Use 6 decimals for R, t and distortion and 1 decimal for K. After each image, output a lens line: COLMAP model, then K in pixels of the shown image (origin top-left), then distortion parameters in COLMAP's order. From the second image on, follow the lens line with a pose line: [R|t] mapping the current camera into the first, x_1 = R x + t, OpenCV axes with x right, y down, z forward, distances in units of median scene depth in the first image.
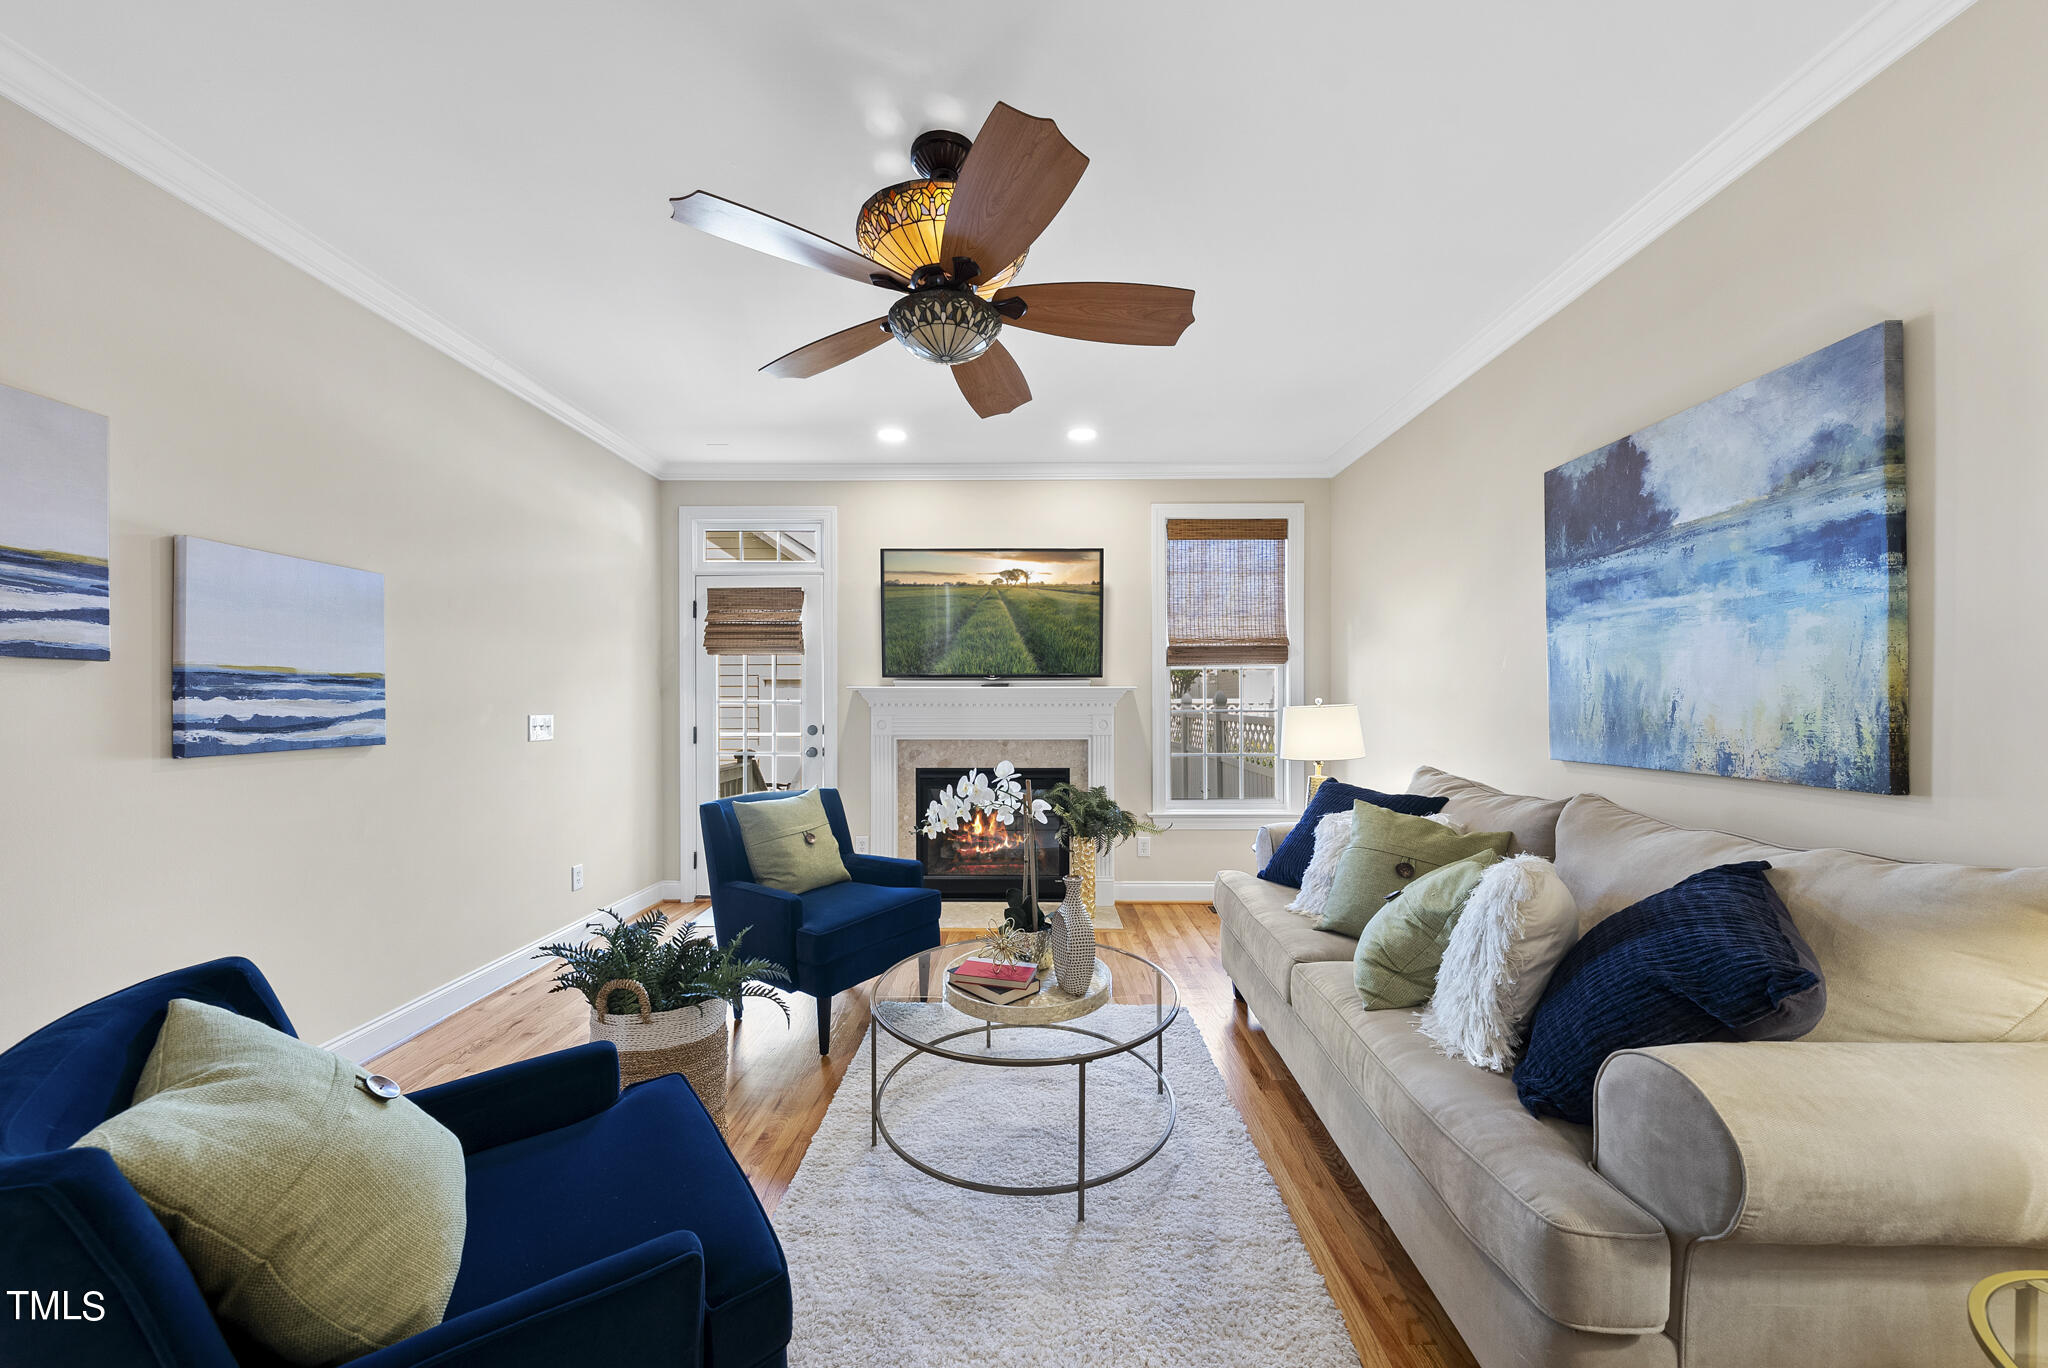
lens RADIAL K [[719.2, 0, 1019.9], [0, 719.2, 704.1], [0, 0, 1]] dist [-0.000521, -0.000224]
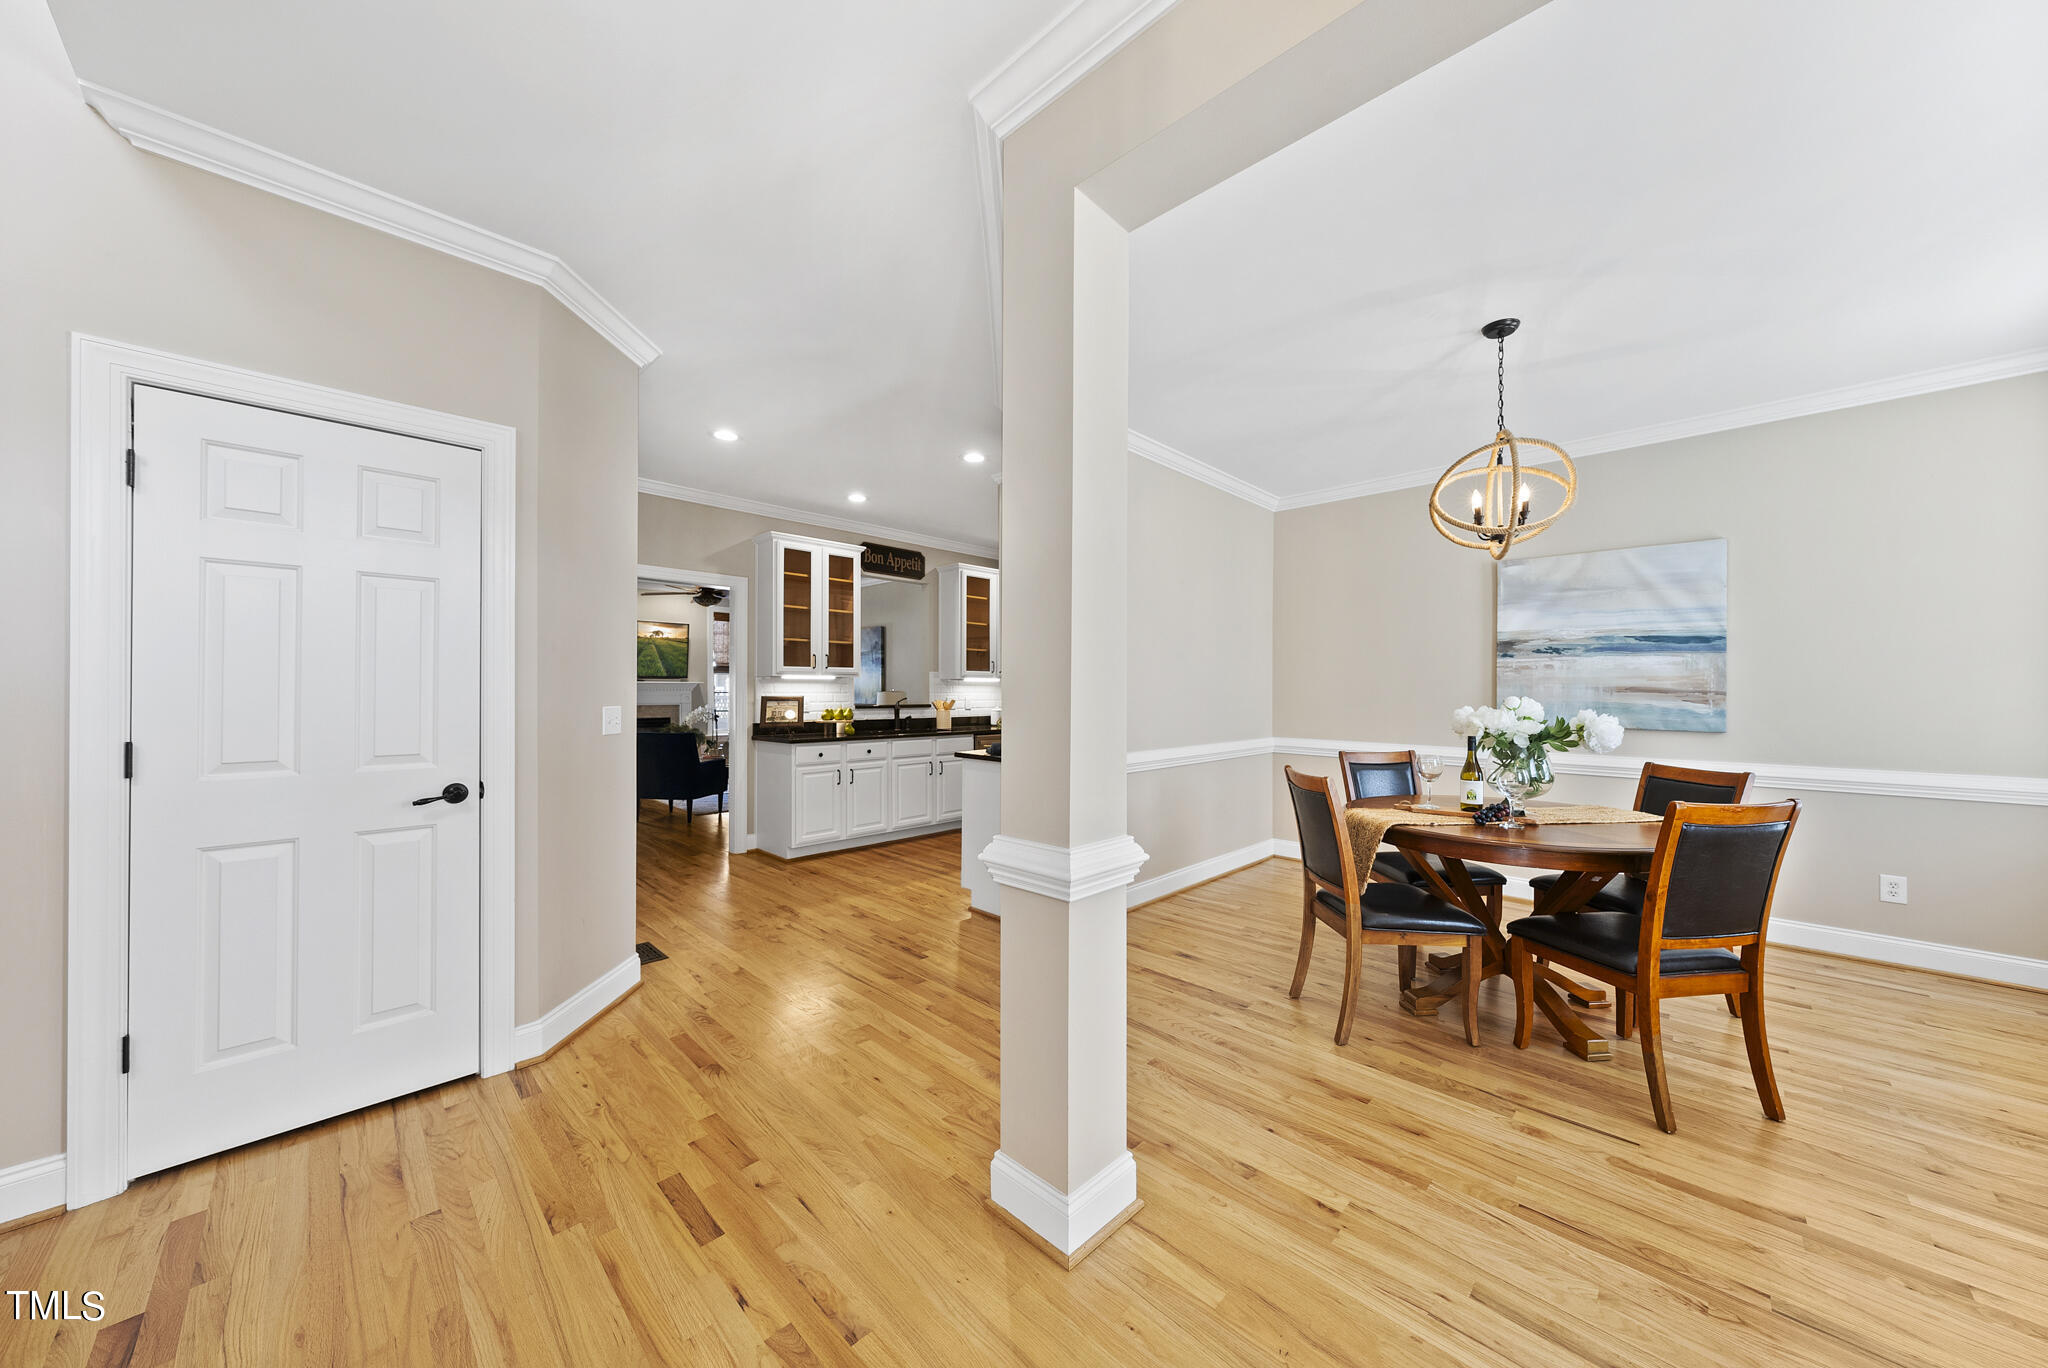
lens RADIAL K [[698.9, 0, 1024.0], [0, 698.9, 684.0], [0, 0, 1]] dist [-0.001361, -0.000021]
pose [[0.692497, 0.009578, 0.721357, -1.590104], [-0.001297, 0.999927, -0.012032, 0.016541], [-0.721419, 0.007397, 0.692459, -2.842706]]
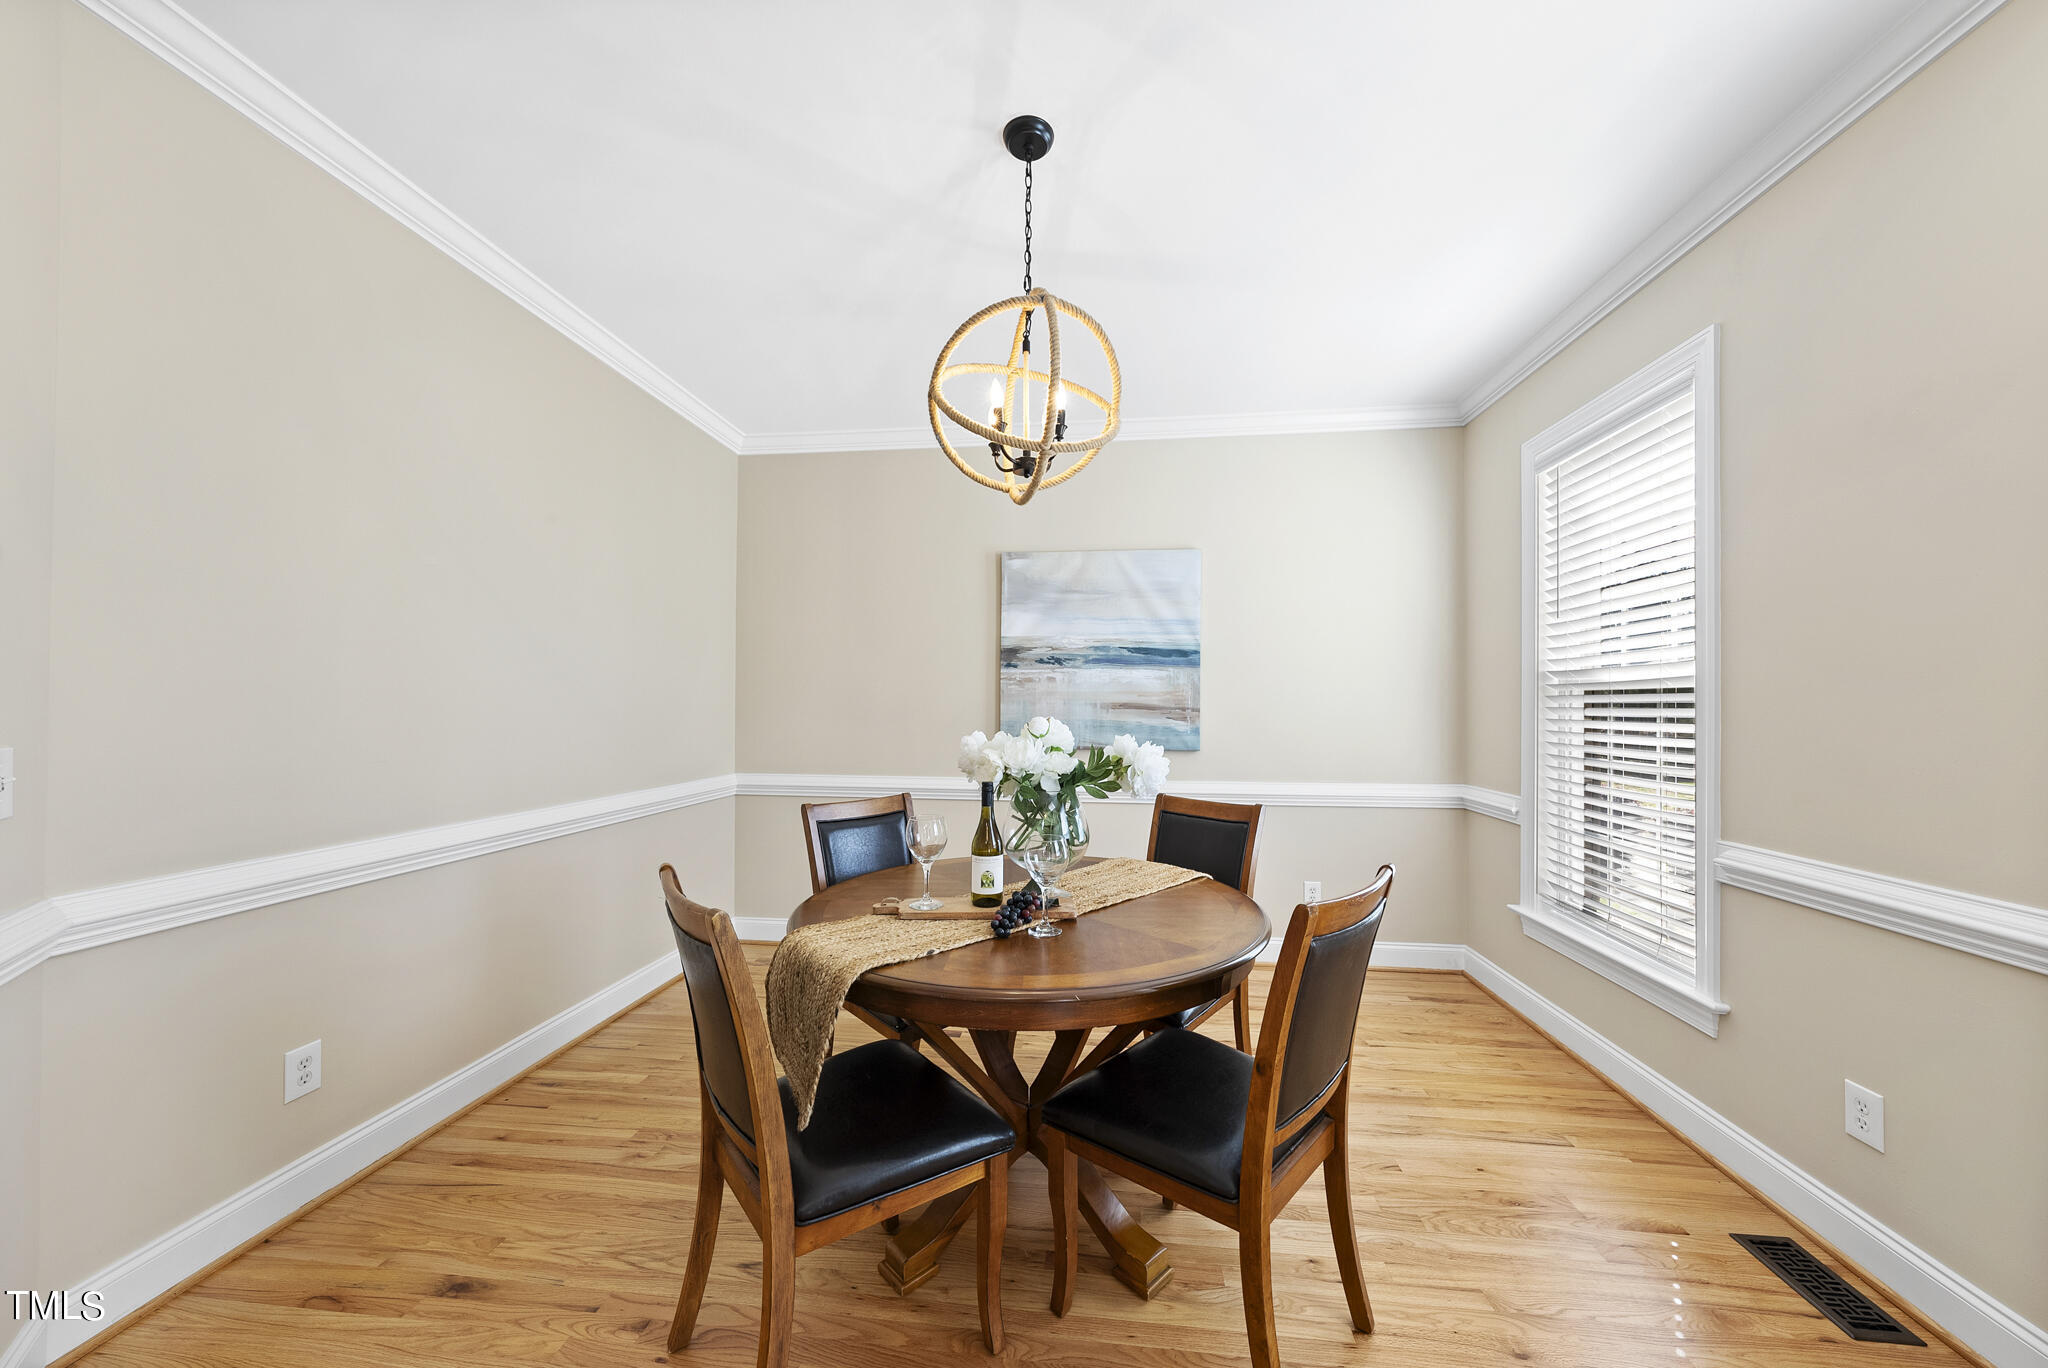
lens RADIAL K [[719.2, 0, 1019.9], [0, 719.2, 704.1], [0, 0, 1]] dist [-0.000521, -0.000224]
pose [[0.116829, 0.006374, 0.993132, -0.874687], [0.000669, 0.999979, -0.006496, 0.013265], [-0.993152, 0.001423, 0.116823, -2.673109]]
